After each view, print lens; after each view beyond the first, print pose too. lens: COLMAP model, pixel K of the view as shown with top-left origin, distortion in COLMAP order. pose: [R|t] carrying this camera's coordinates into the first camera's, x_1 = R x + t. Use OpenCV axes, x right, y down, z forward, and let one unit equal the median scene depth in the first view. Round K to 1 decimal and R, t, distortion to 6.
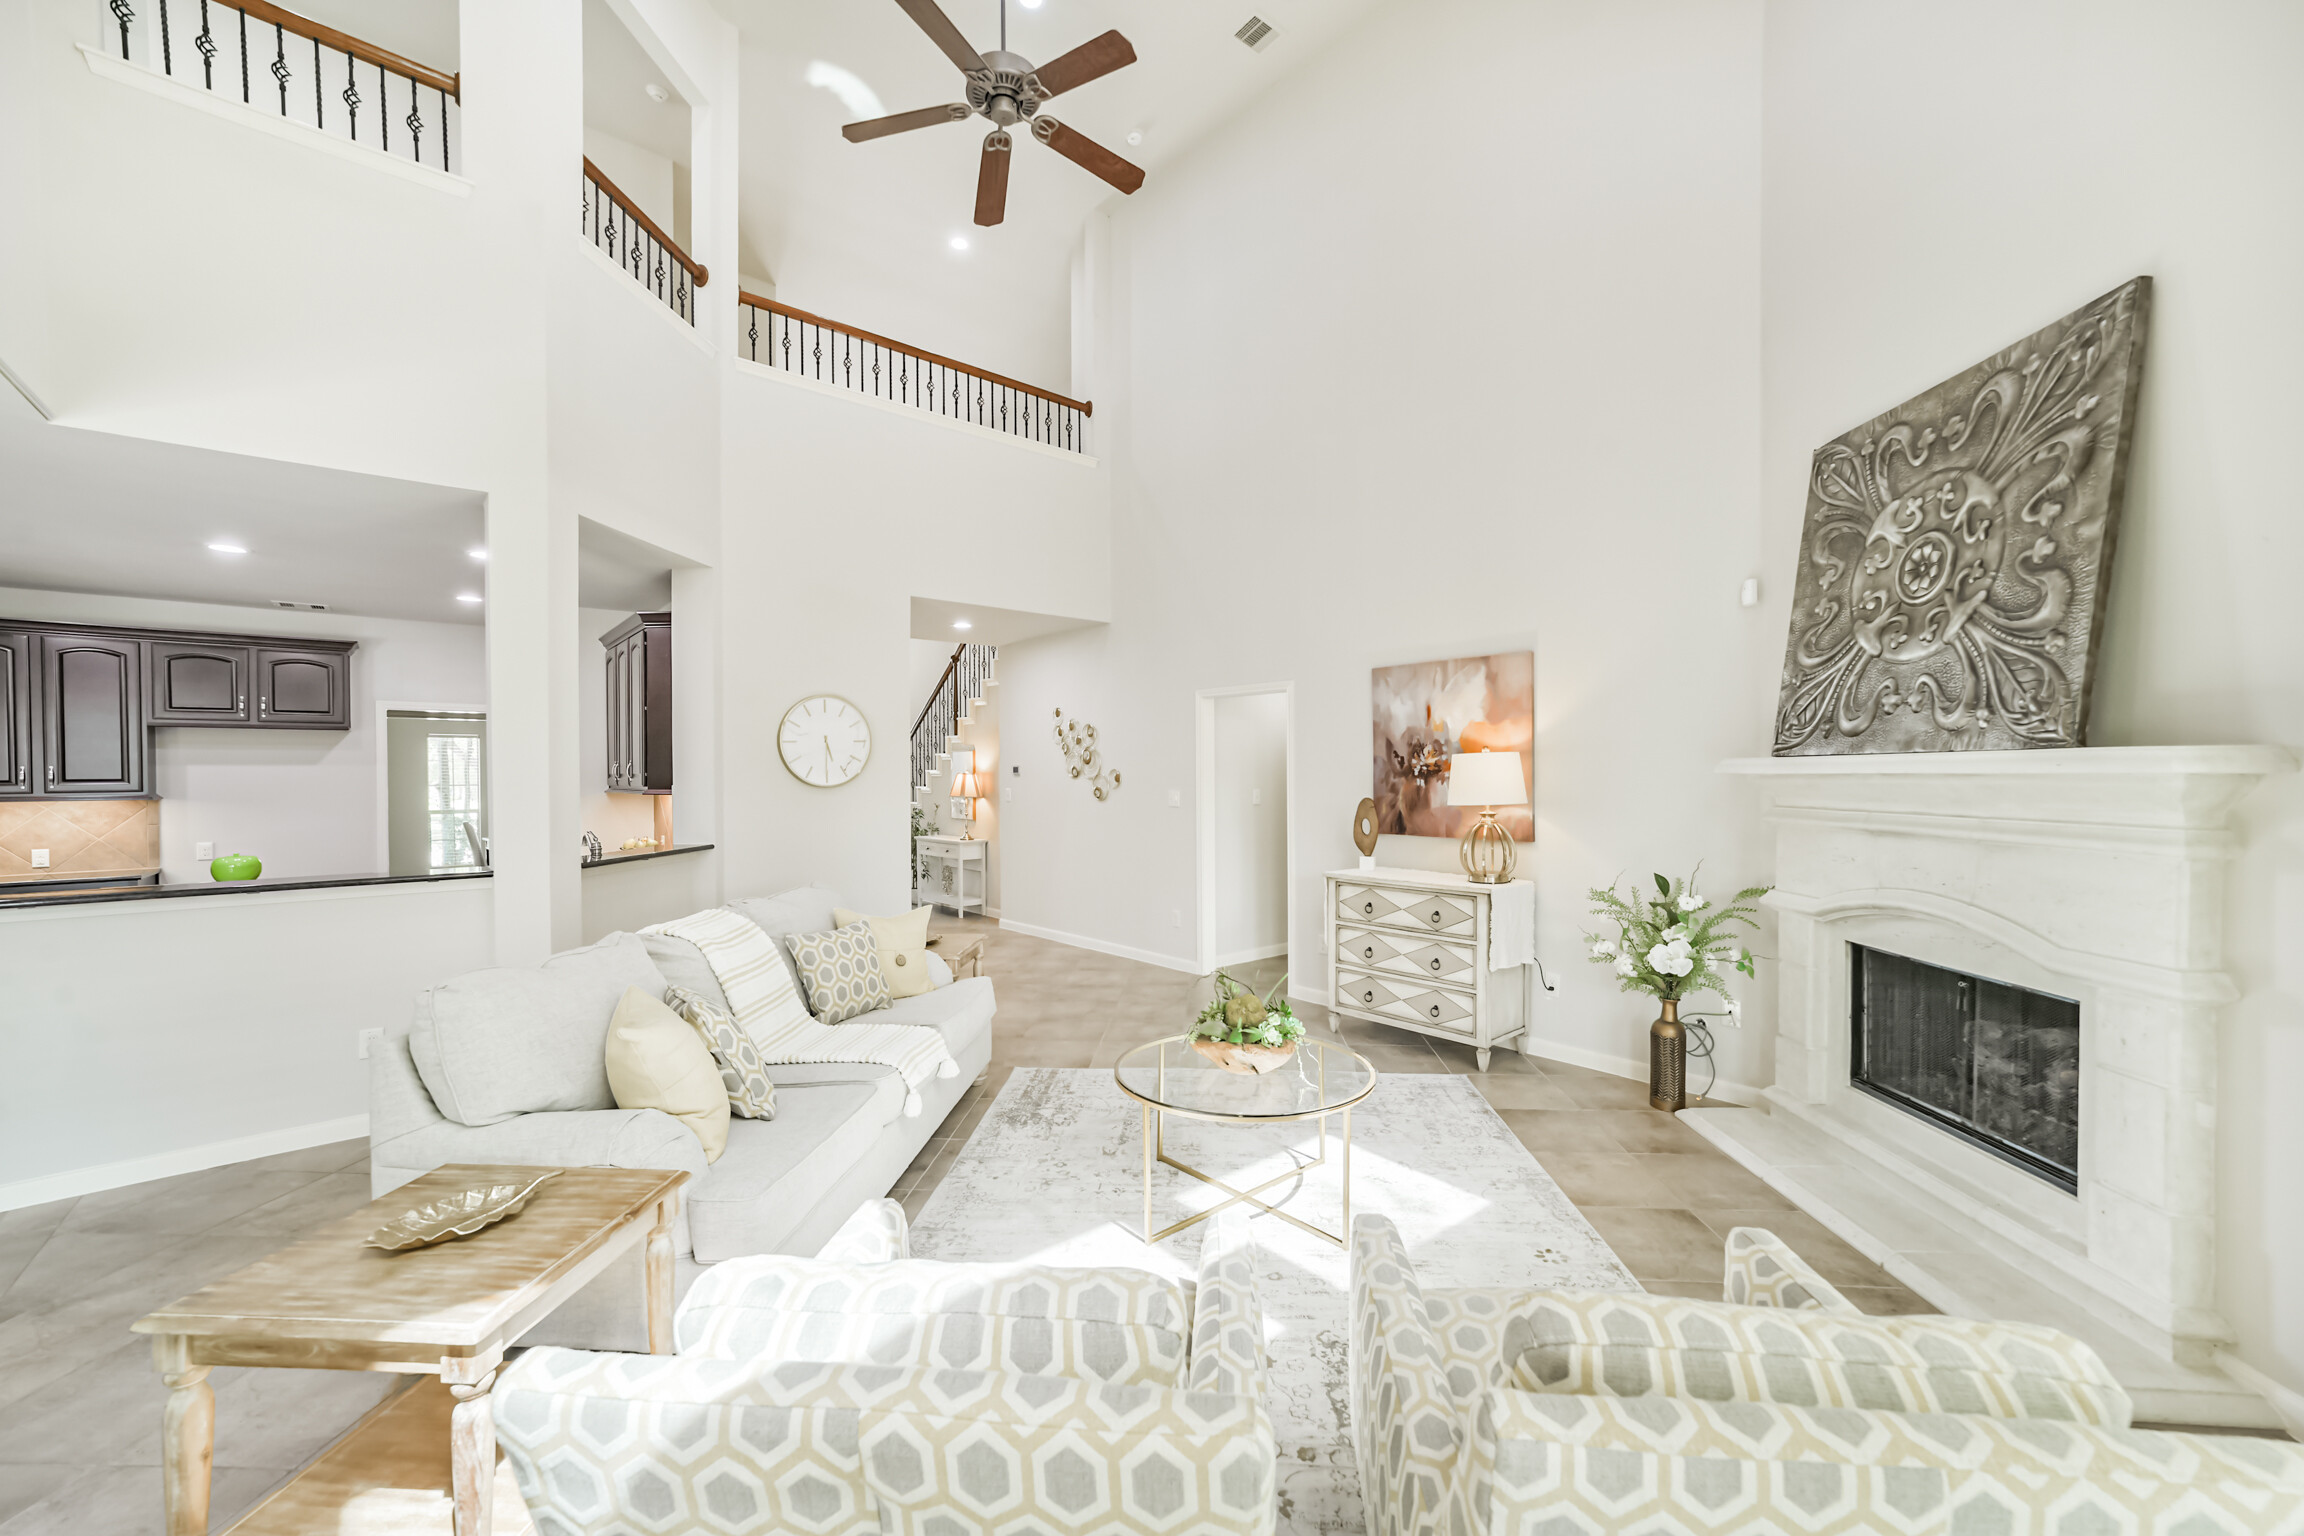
lens RADIAL K [[894.5, 0, 1156.9], [0, 894.5, 780.8], [0, 0, 1]] dist [-0.019474, 0.009382]
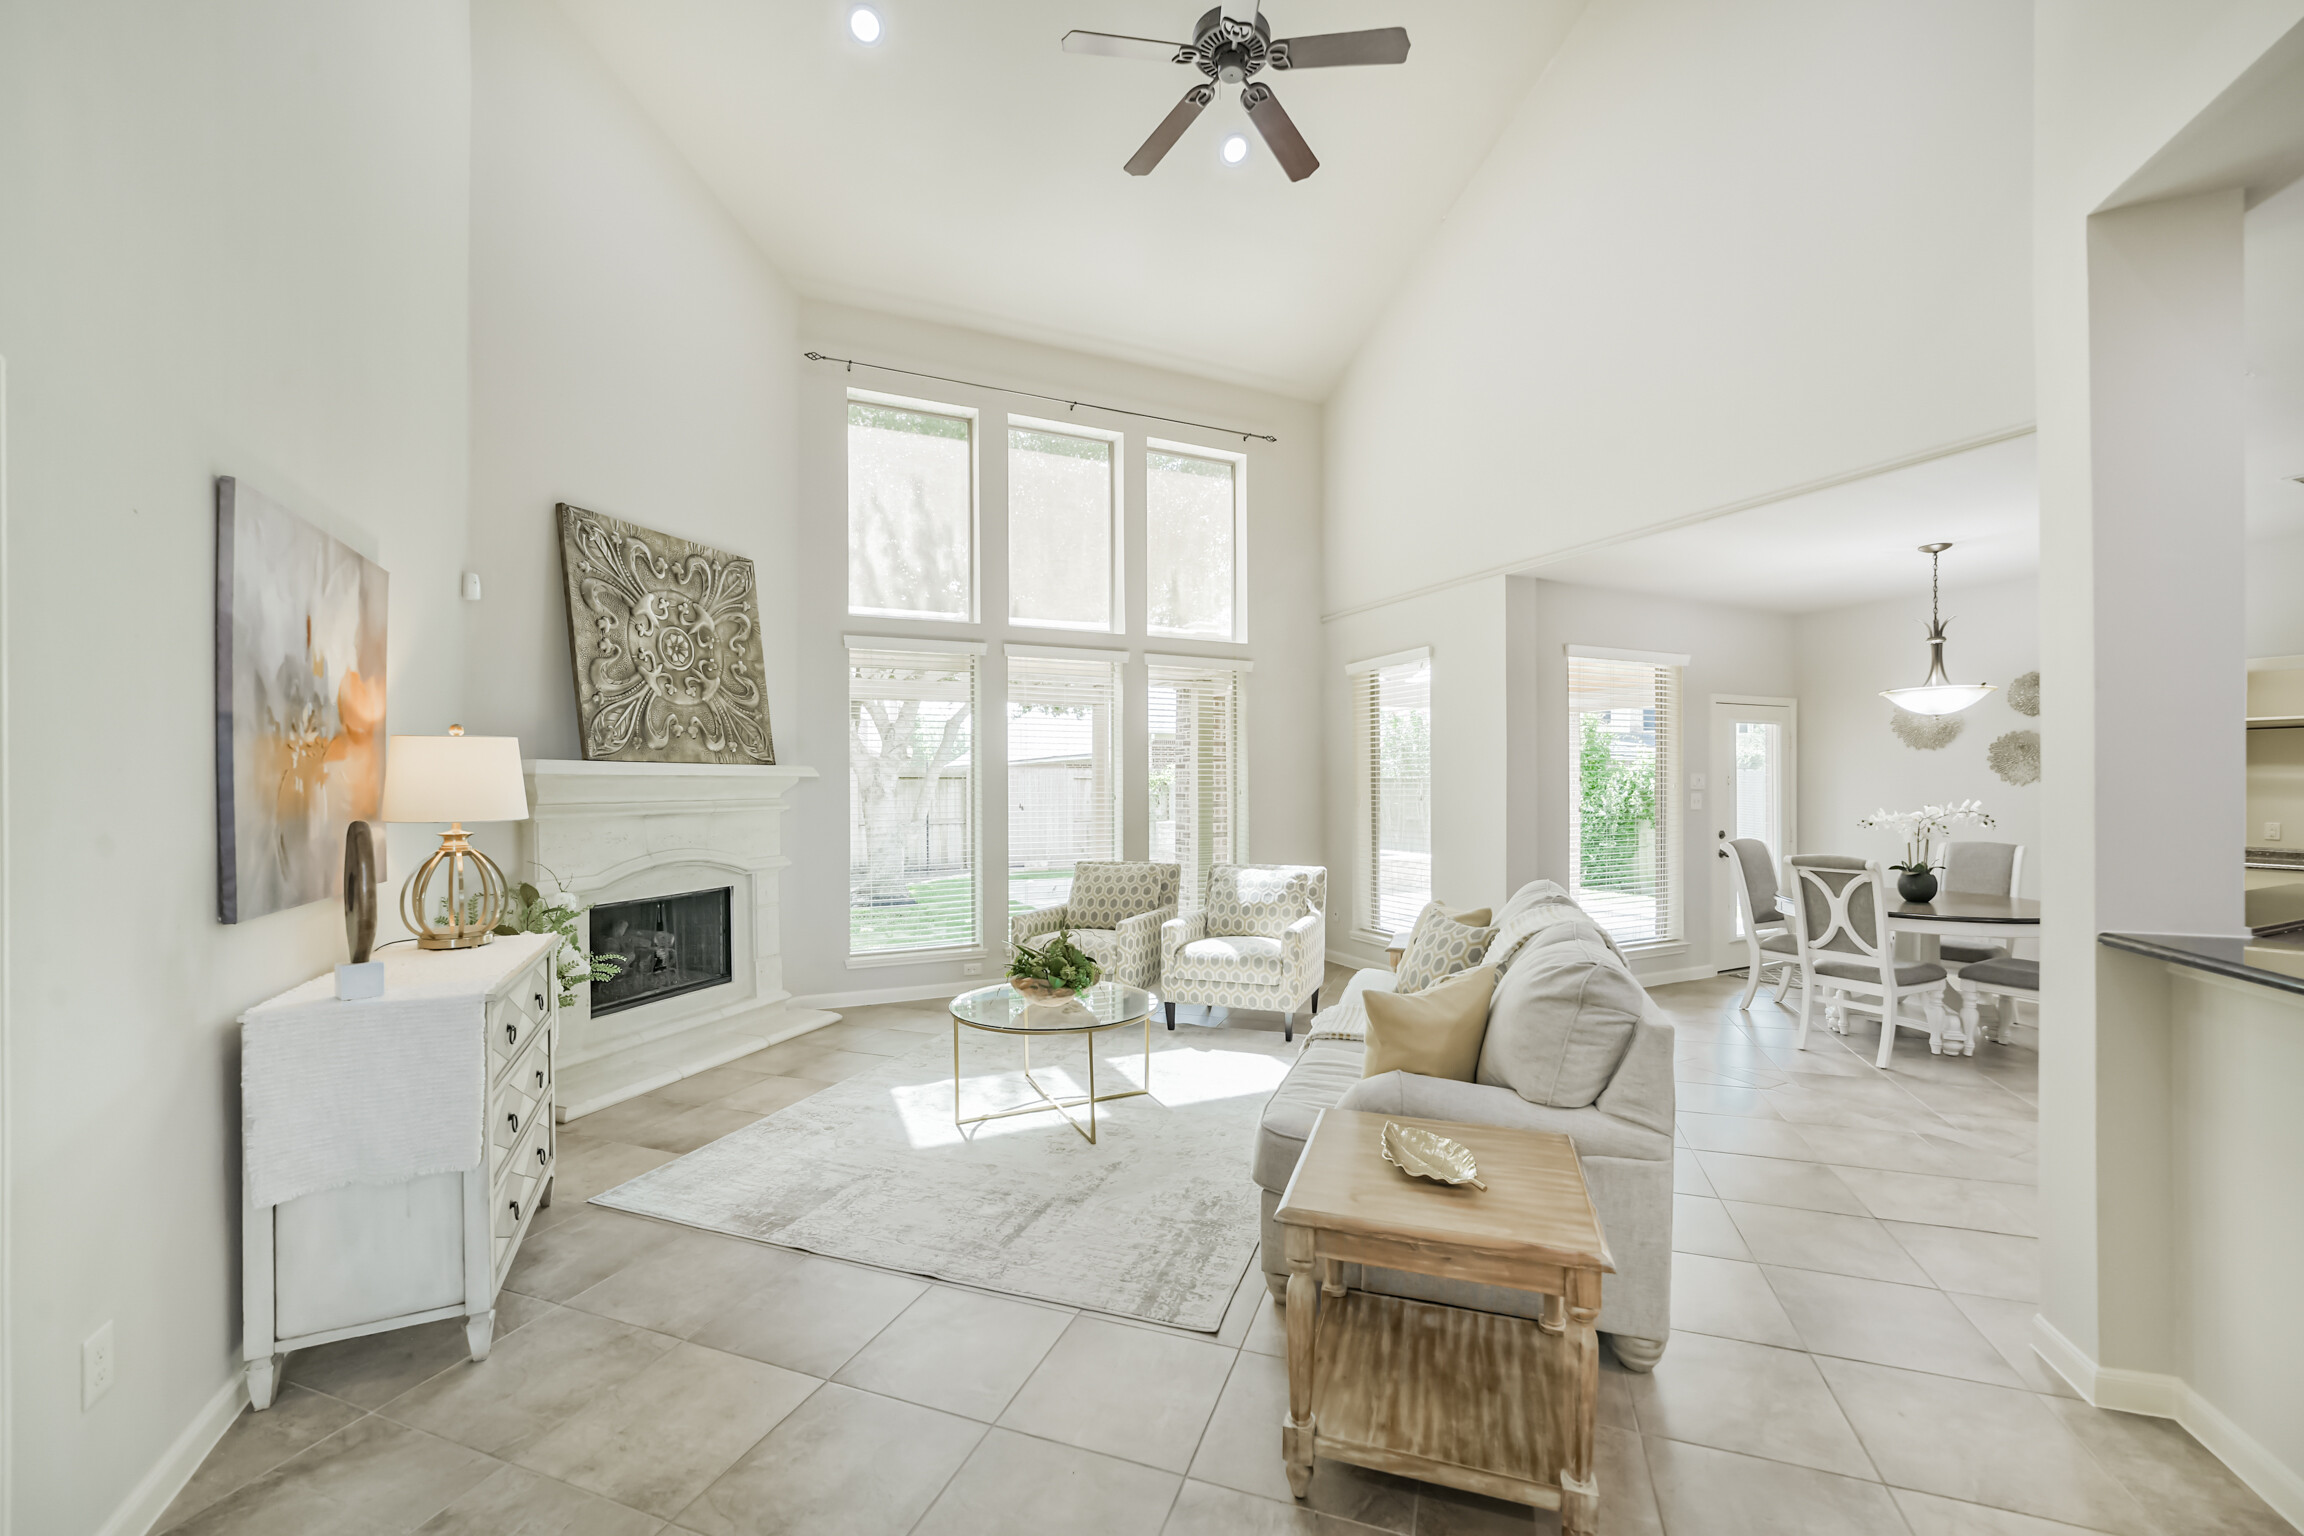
lens RADIAL K [[910.0, 0, 1153.2], [0, 910.0, 787.5], [0, 0, 1]] dist [-0.026980, 0.008094]
pose [[-0.961818, 0.008065, 0.273570, -0.257701], [0.011462, 0.999876, 0.010821, 0.003327], [-0.273448, 0.013544, -0.961791, 1.452330]]
